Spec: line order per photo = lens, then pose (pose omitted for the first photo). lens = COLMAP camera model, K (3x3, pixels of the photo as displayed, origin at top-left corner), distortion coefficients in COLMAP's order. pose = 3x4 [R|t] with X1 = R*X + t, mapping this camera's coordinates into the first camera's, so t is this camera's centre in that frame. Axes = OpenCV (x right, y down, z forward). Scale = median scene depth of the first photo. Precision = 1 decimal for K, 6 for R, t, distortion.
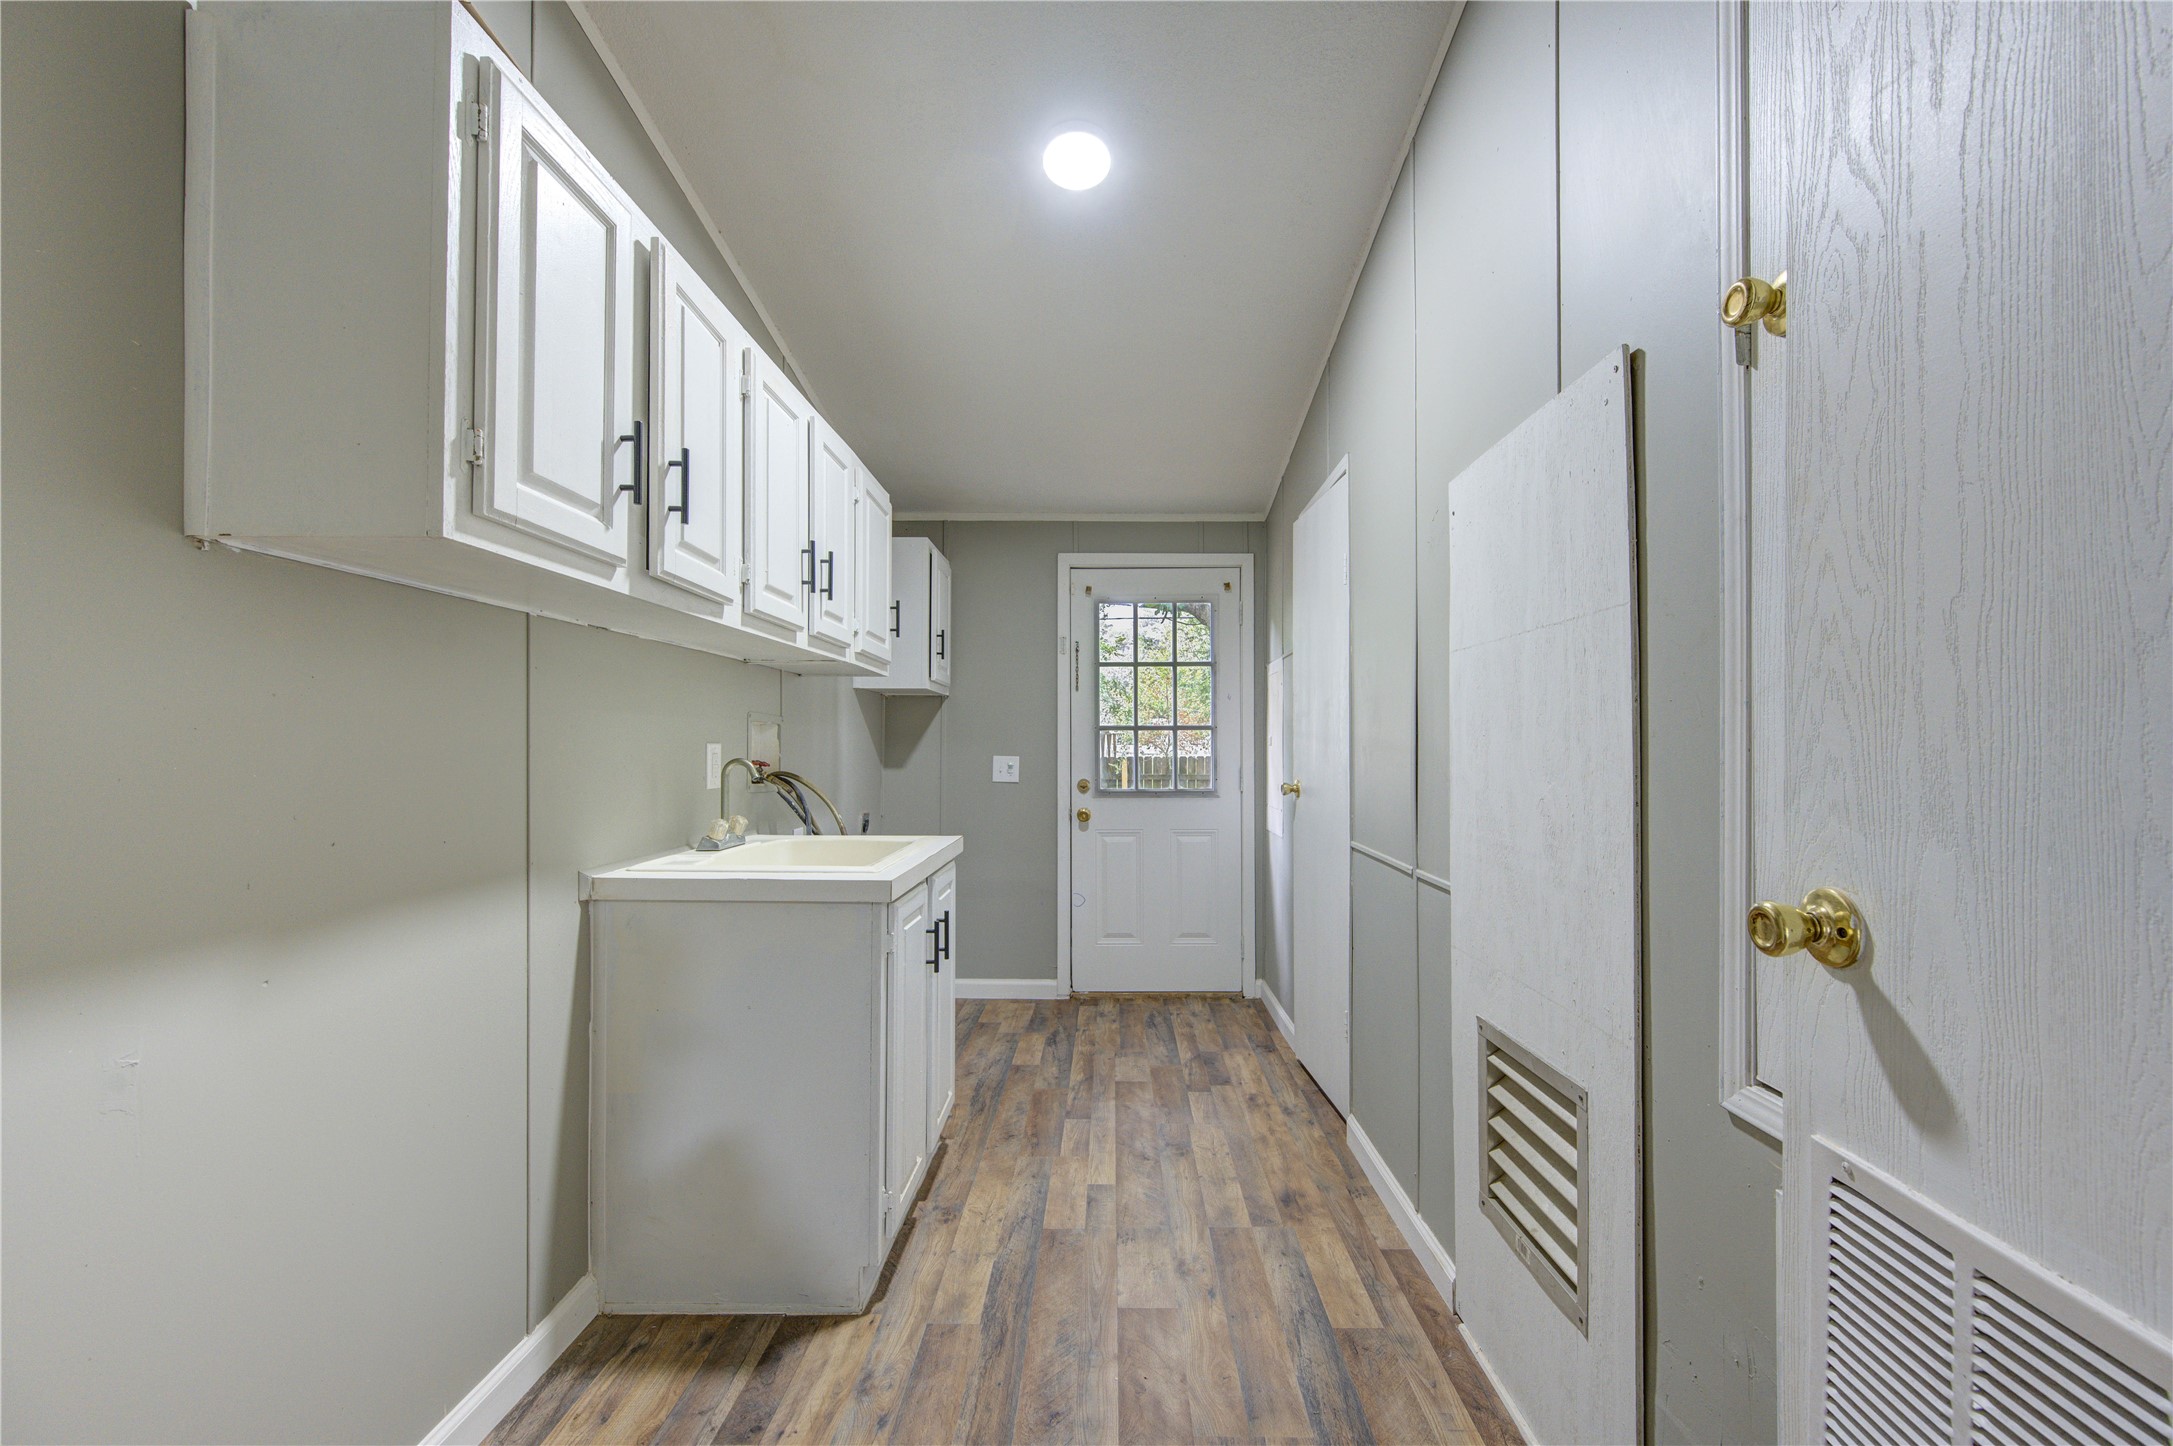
lens RADIAL K [[866.9, 0, 1104.5], [0, 866.9, 733.5], [0, 0, 1]] dist [0.011733, -0.001925]
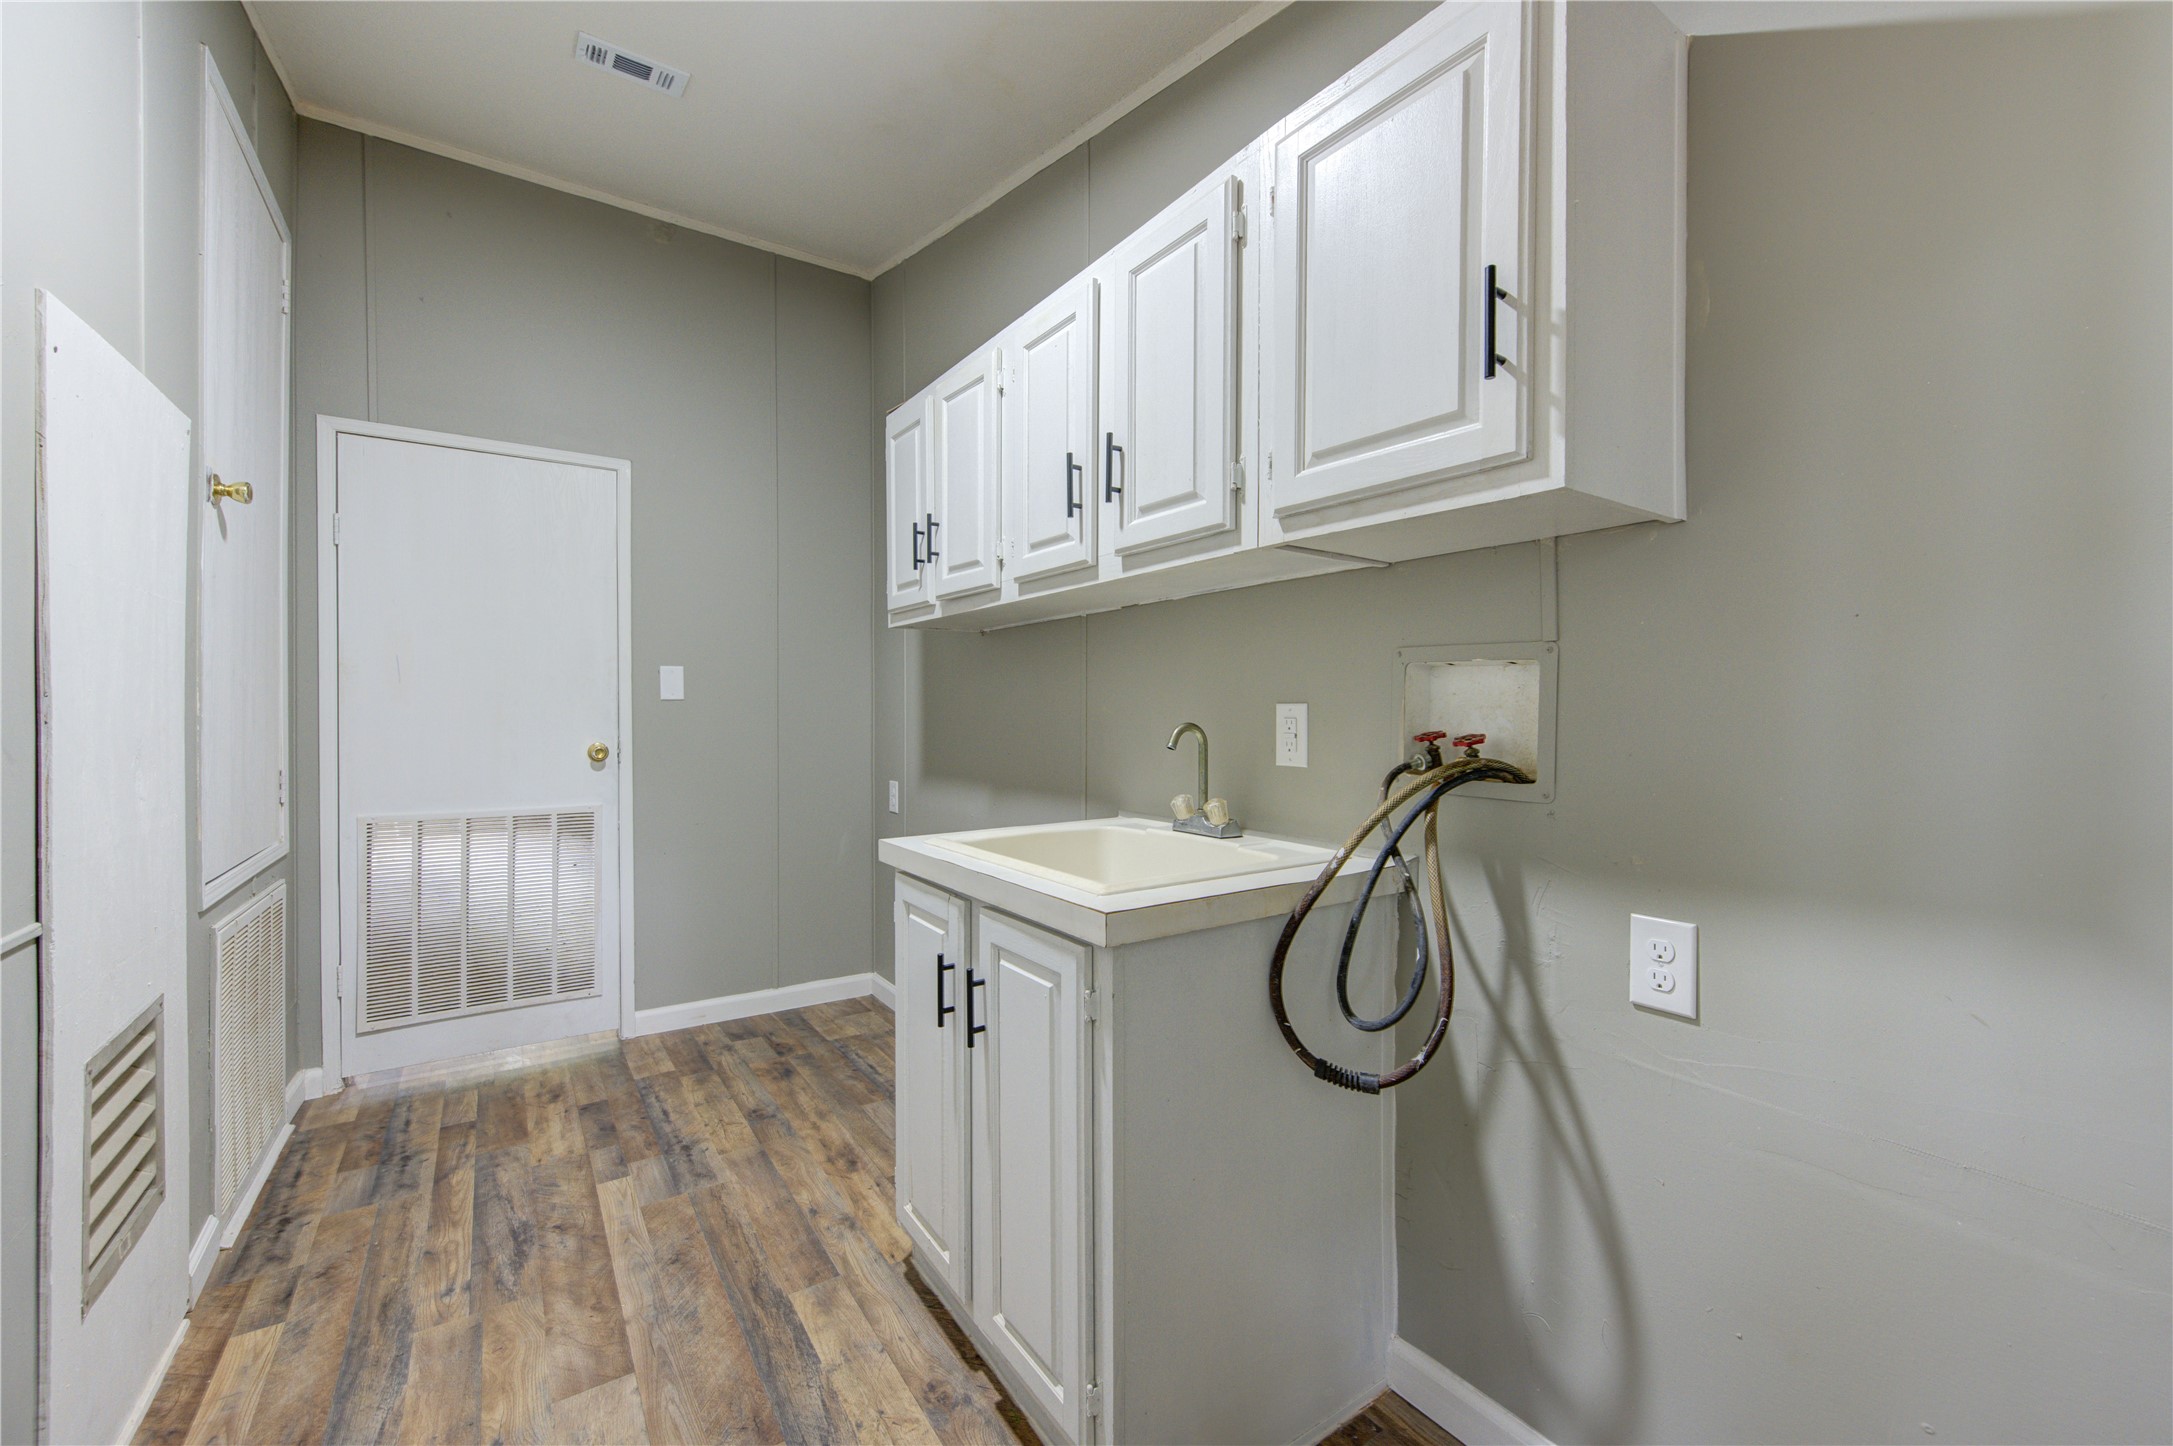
lens RADIAL K [[866.9, 0, 1072.9], [0, 866.9, 721.2], [0, 0, 1]] dist [0.011733, -0.001925]
pose [[-0.829187, 0.006147, -0.558937, 0.129155], [0.011648, 0.999912, -0.006282, 0.036387], [0.558849, -0.011719, -0.829186, 1.897250]]
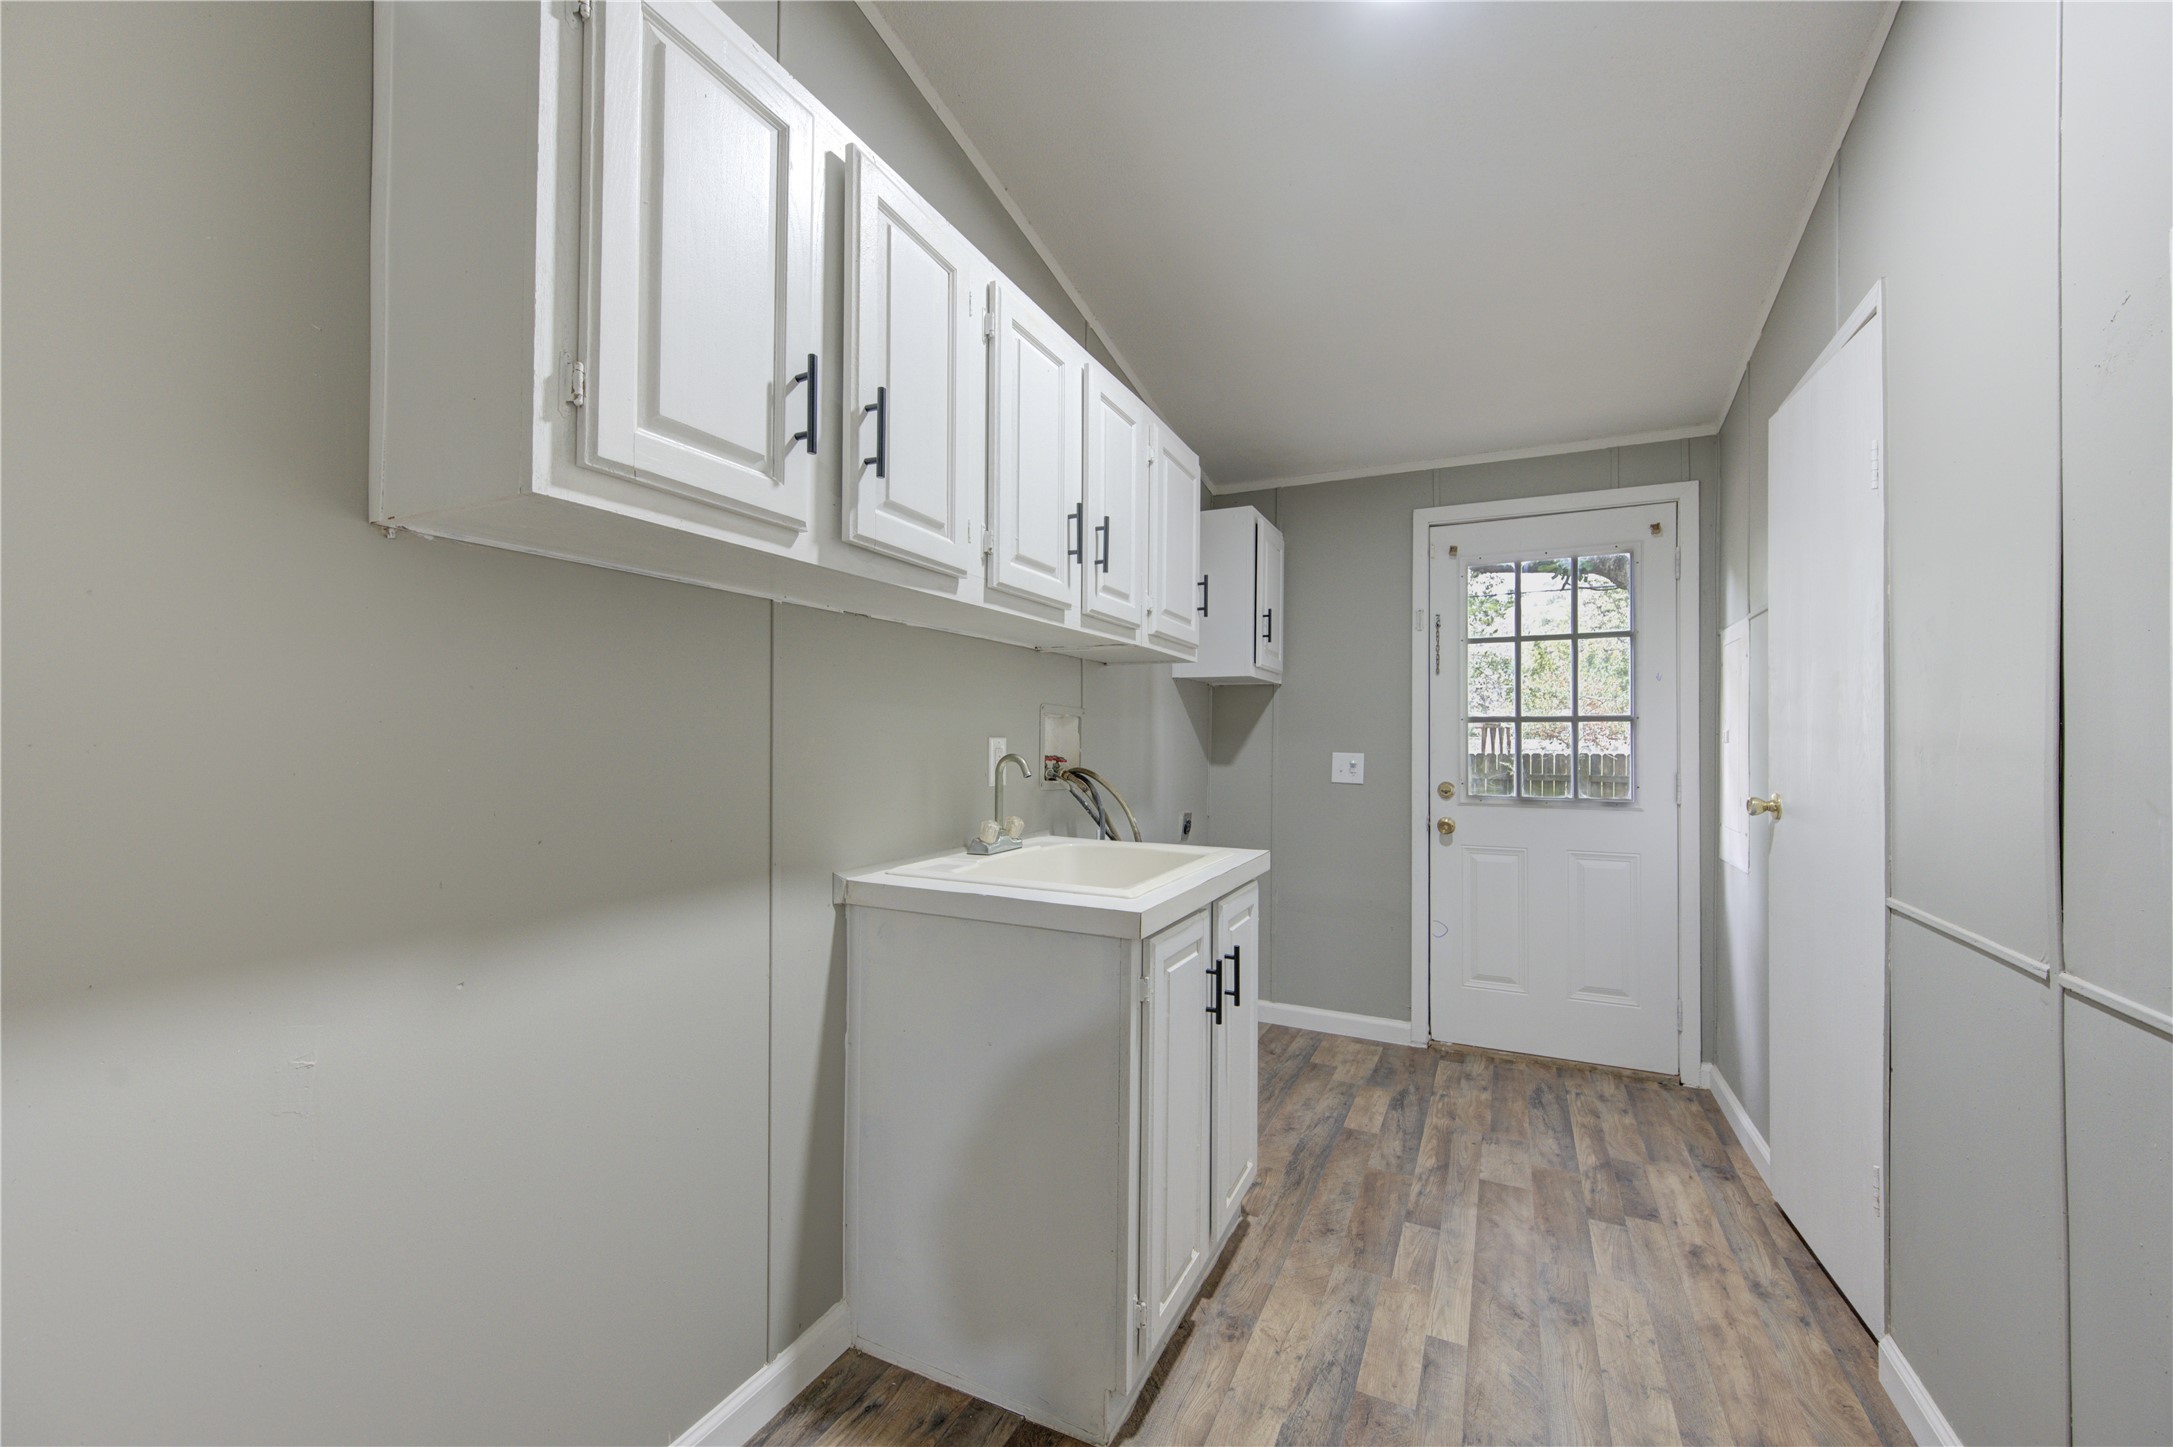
lens RADIAL K [[870.5, 0, 1077.9], [0, 870.5, 731.4], [0, 0, 1]] dist [0.004542, -0.000384]
pose [[0.901602, 0.000612, -0.432567, 0.043051], [0.001435, 0.999989, 0.004406, 0.001054], [0.432565, -0.004593, 0.901591, 0.255437]]
